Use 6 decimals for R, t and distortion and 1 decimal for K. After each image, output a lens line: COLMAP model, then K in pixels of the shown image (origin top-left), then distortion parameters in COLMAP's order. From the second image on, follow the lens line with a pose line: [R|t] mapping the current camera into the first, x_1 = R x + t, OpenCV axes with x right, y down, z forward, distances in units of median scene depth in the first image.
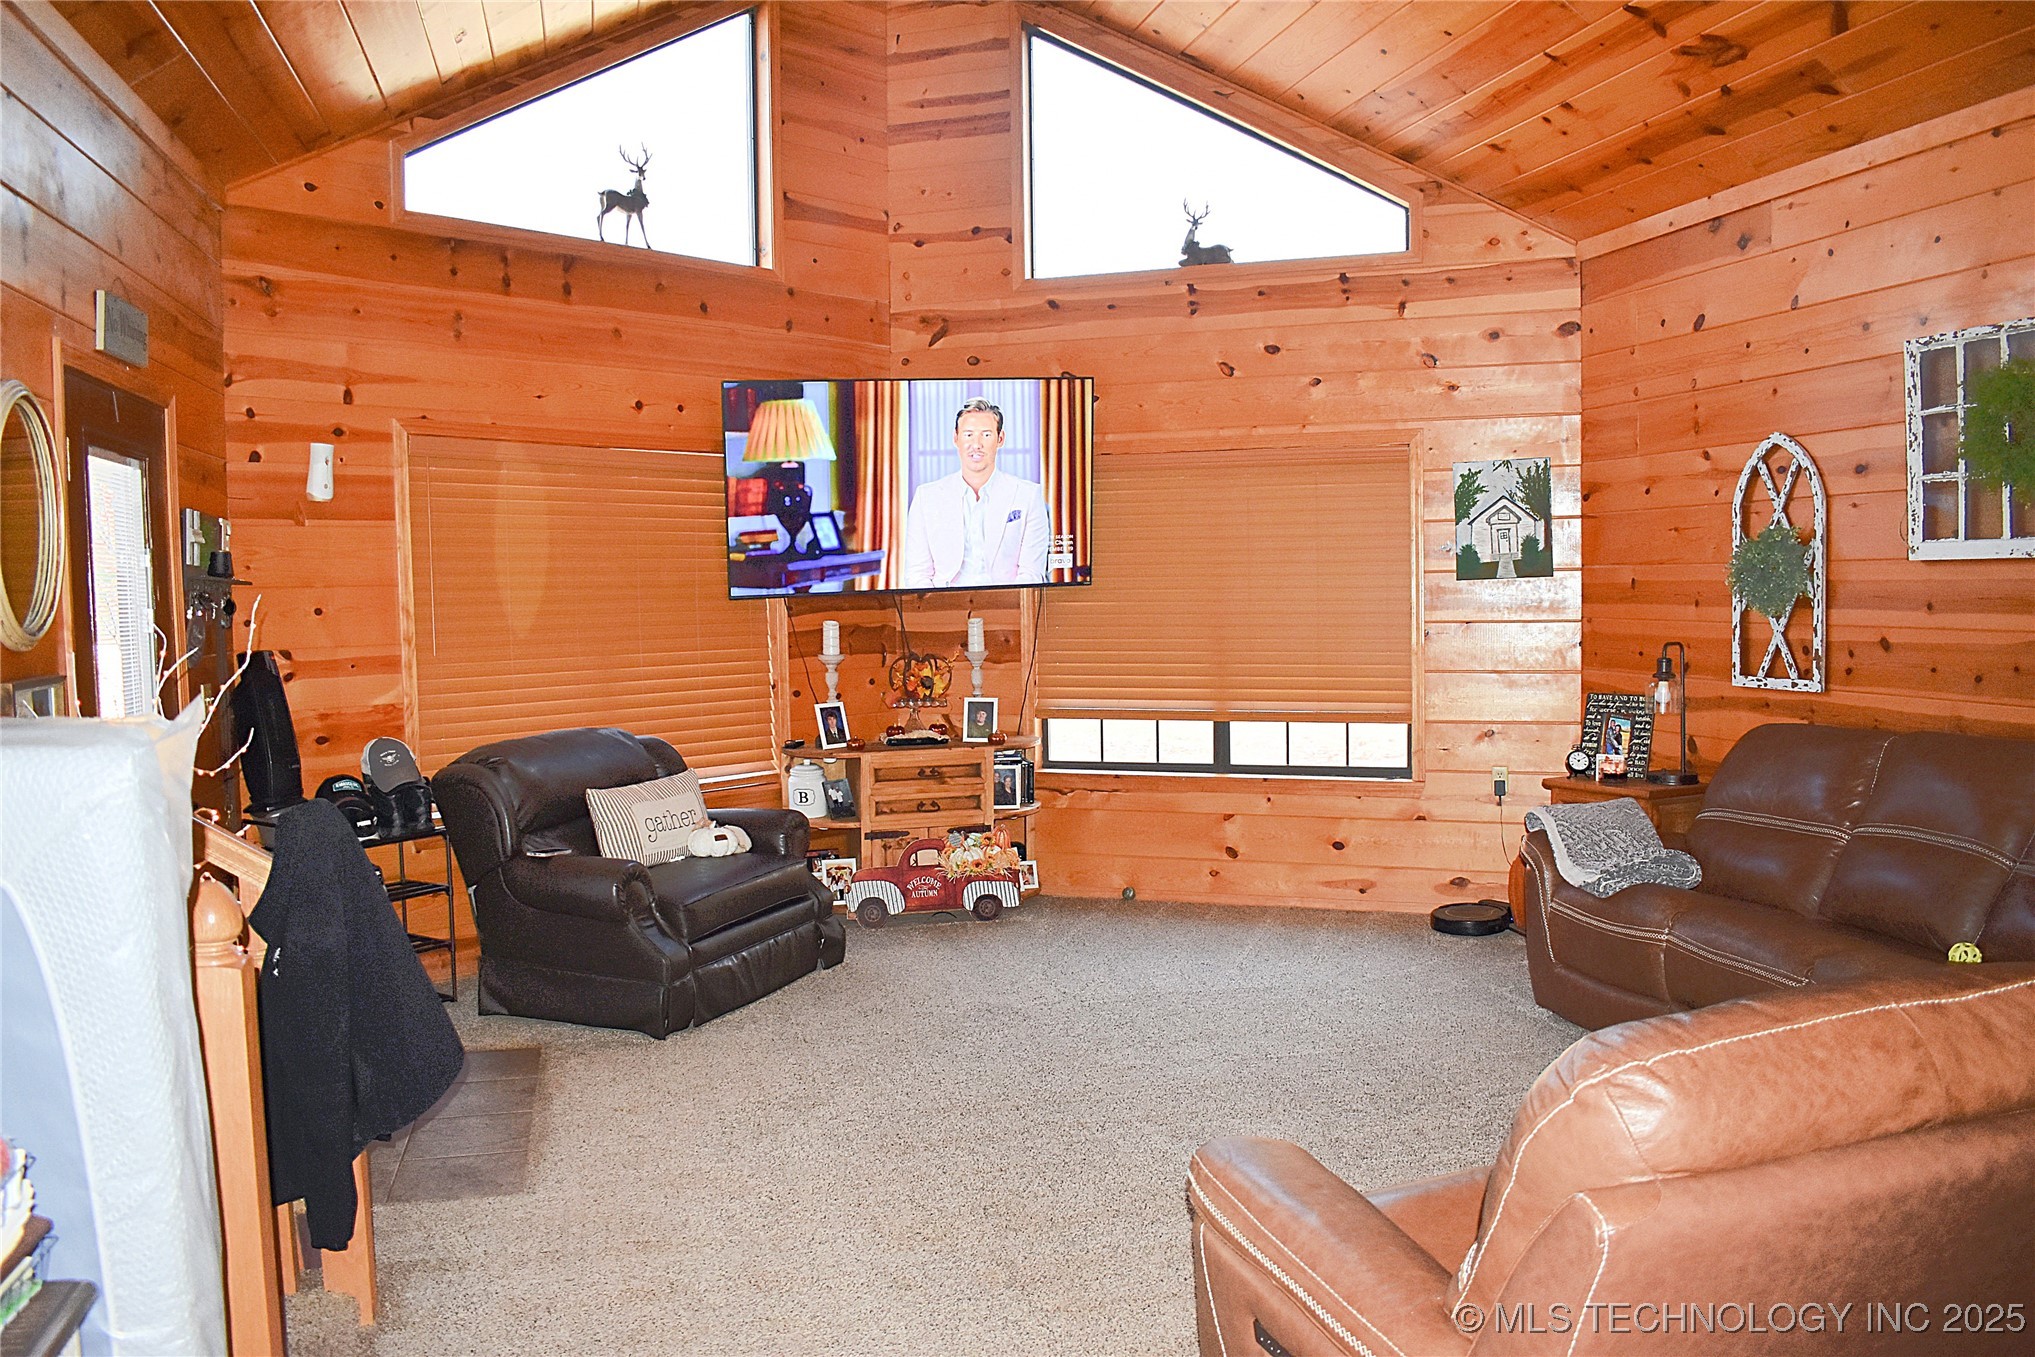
lens RADIAL K [[1595.5, 0, 1017.5], [0, 1595.5, 678.5], [0, 0, 1]] dist [-0.092882, 0.013245]
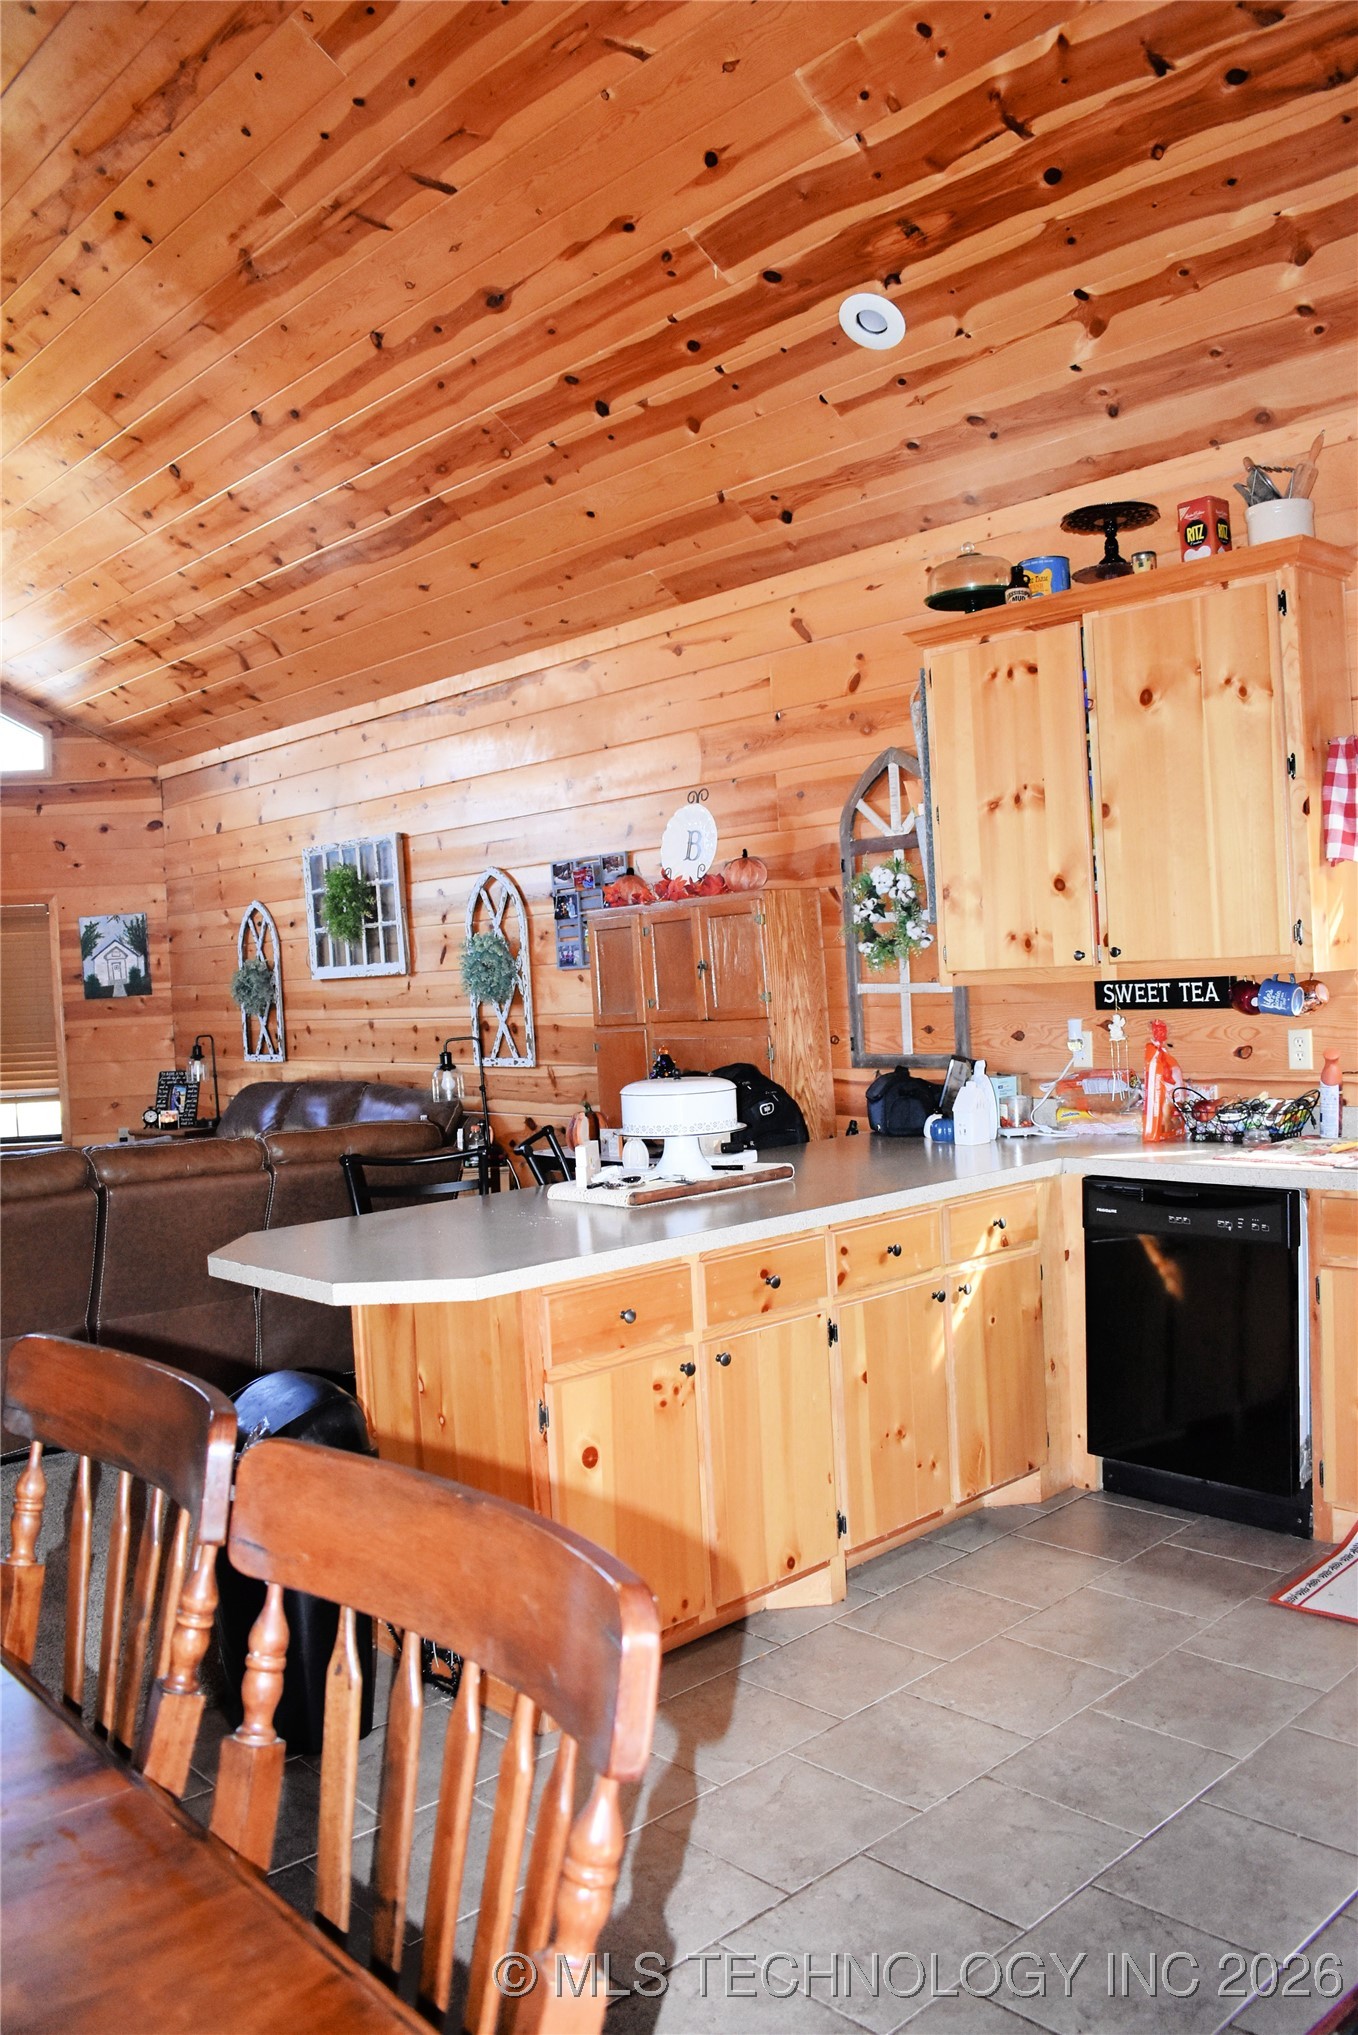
lens RADIAL K [[1574.0, 0, 679.0], [0, 1574.0, 1017.5], [0, 0, 1]] dist [-0.093984, 0.014459]
pose [[0.882795, -0.037182, 0.468285, 0.095317], [0.058454, 0.997810, -0.030968, 0.029526], [-0.466108, 0.054711, 0.883034, -0.495231]]
